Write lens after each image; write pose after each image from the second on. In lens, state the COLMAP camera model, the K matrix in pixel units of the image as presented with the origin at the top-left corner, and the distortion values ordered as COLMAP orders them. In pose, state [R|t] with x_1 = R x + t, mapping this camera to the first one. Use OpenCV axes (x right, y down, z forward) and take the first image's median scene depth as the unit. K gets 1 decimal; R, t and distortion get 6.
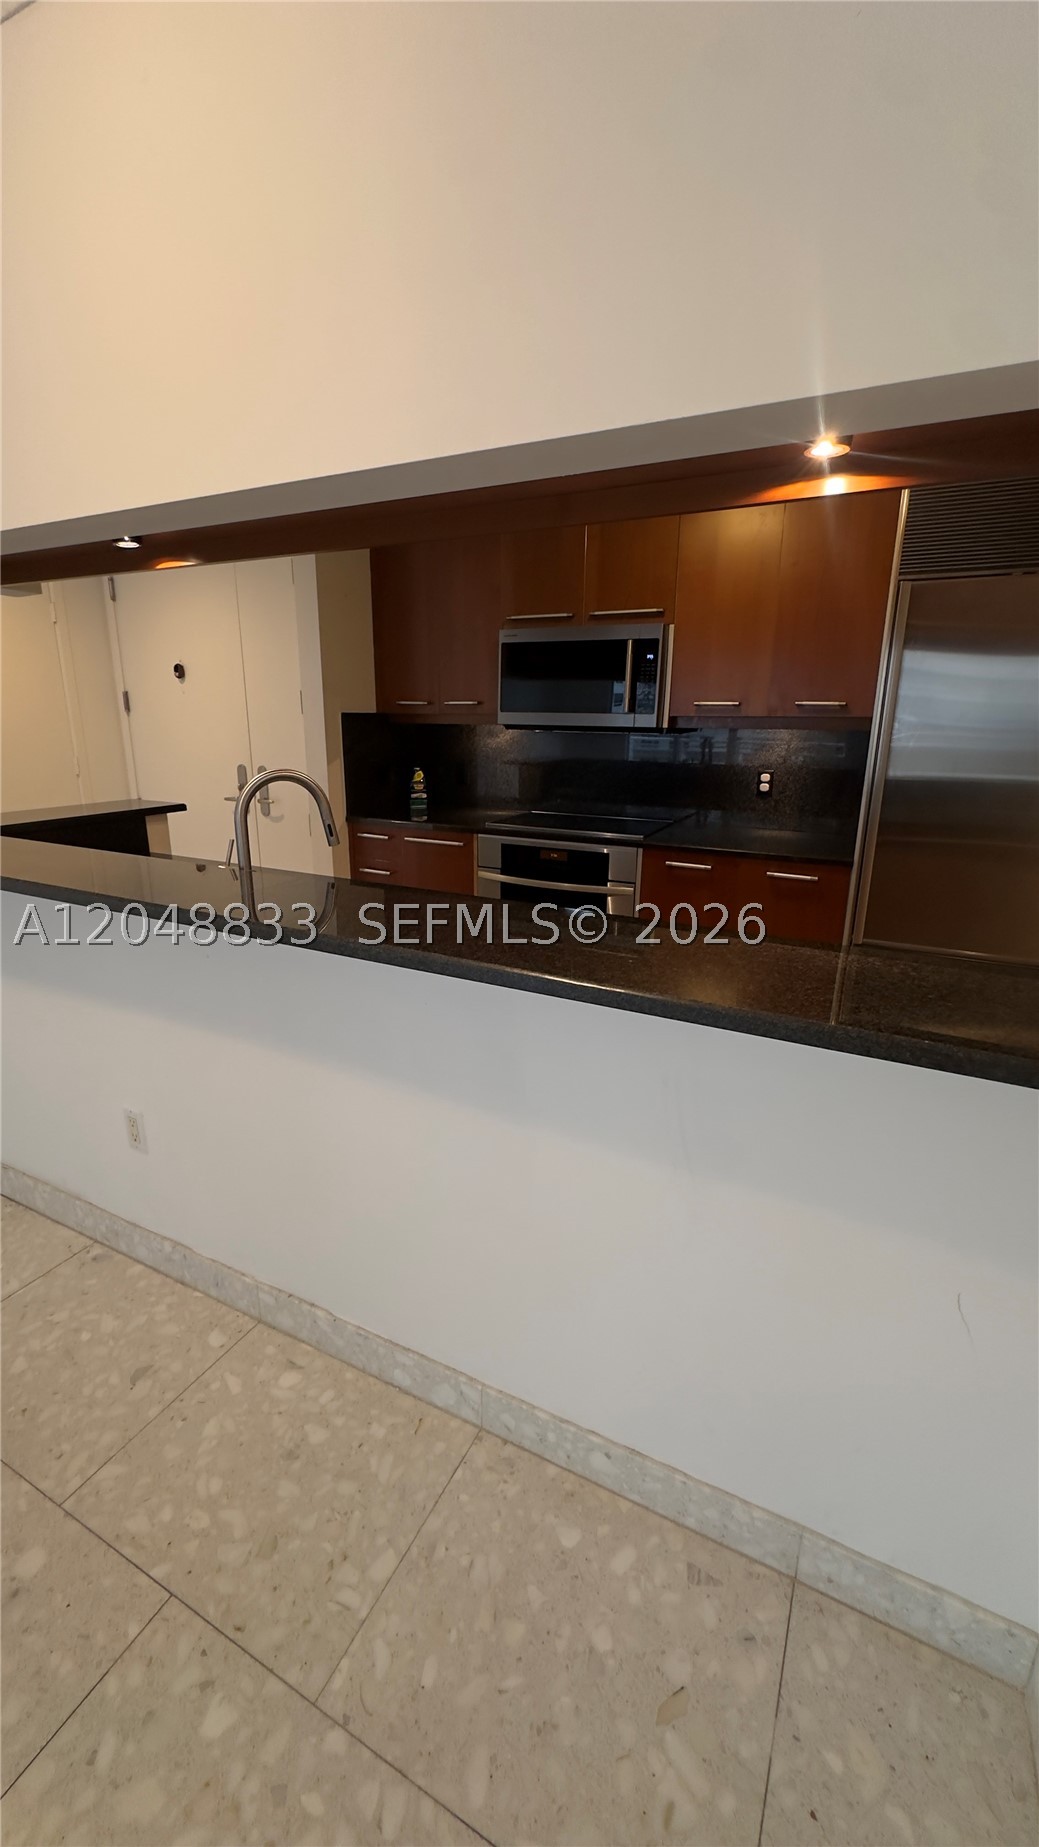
lens RADIAL K [[735.9, 0, 519.5], [0, 735.9, 923.5], [0, 0, 1]] dist [0.000893, 0.000230]
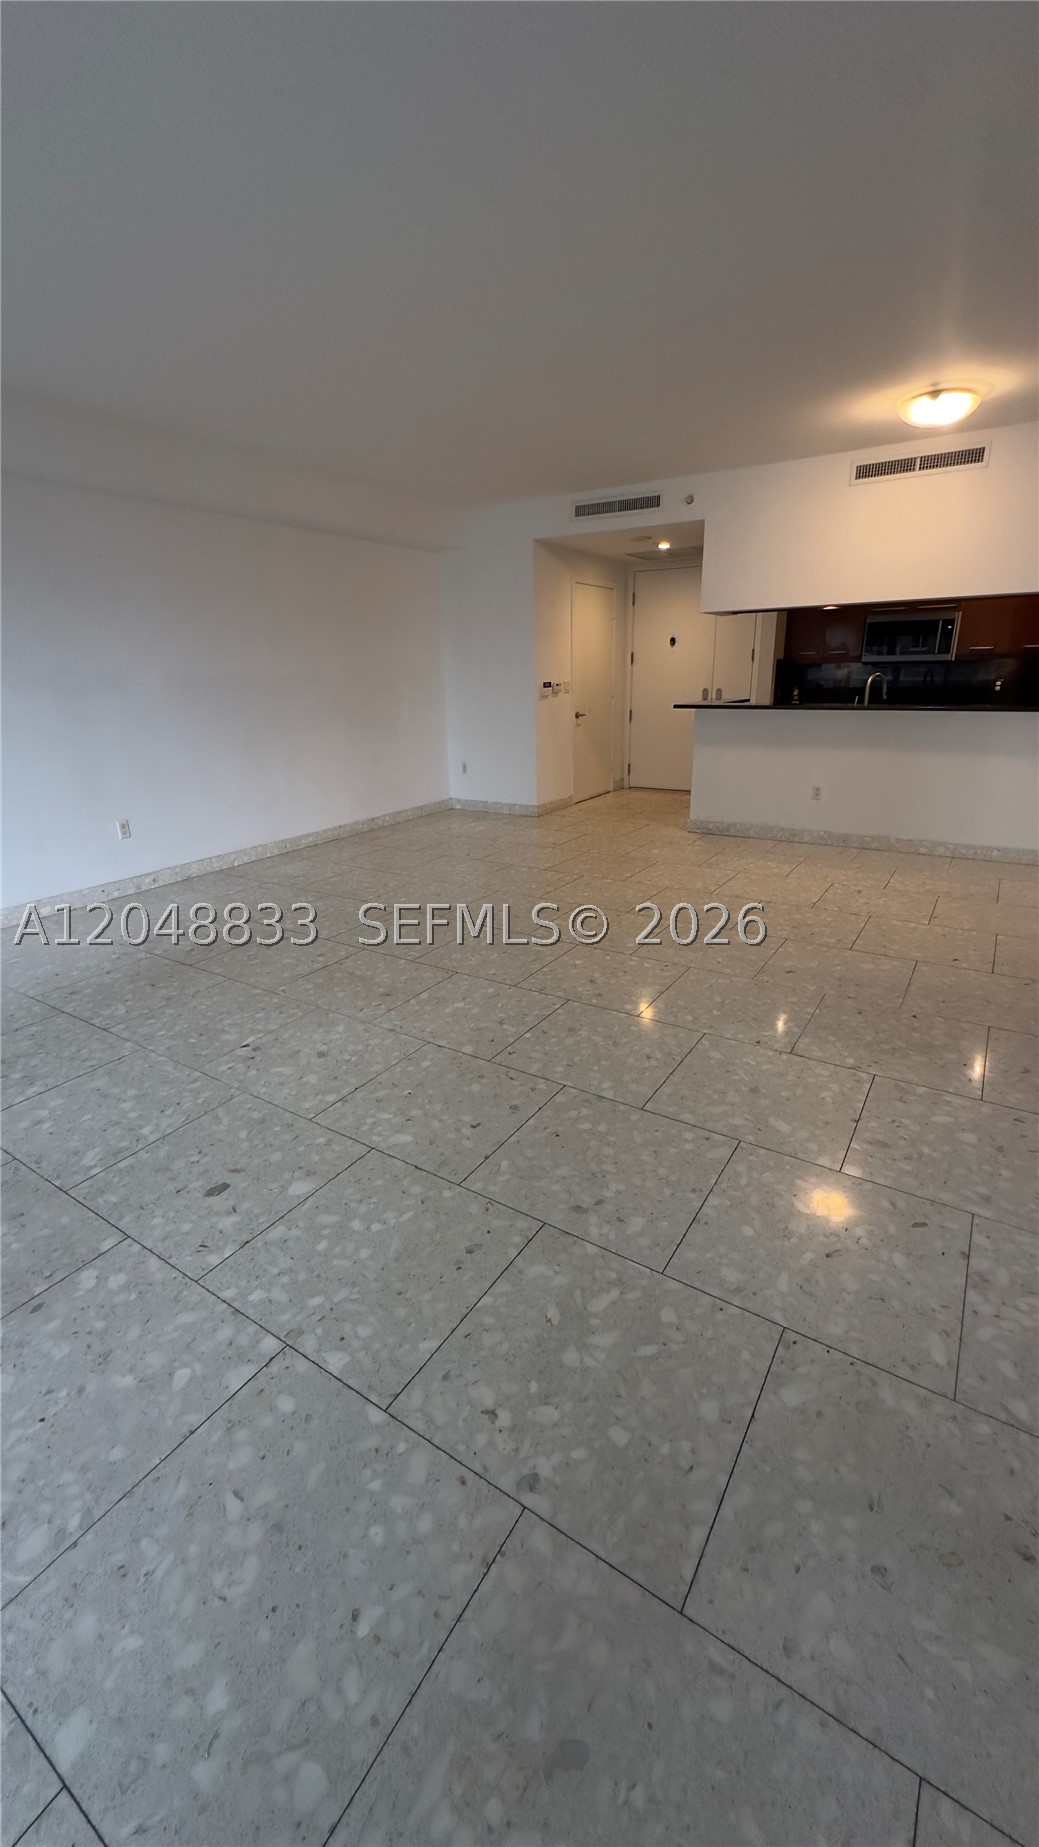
lens RADIAL K [[735.9, 0, 519.5], [0, 735.9, 923.5], [0, 0, 1]] dist [0.000893, 0.000230]
pose [[0.993948, 0.004472, -0.109764, -0.836405], [0.001553, 0.998499, 0.054742, 0.387994], [0.109844, -0.054581, 0.992449, -1.334191]]
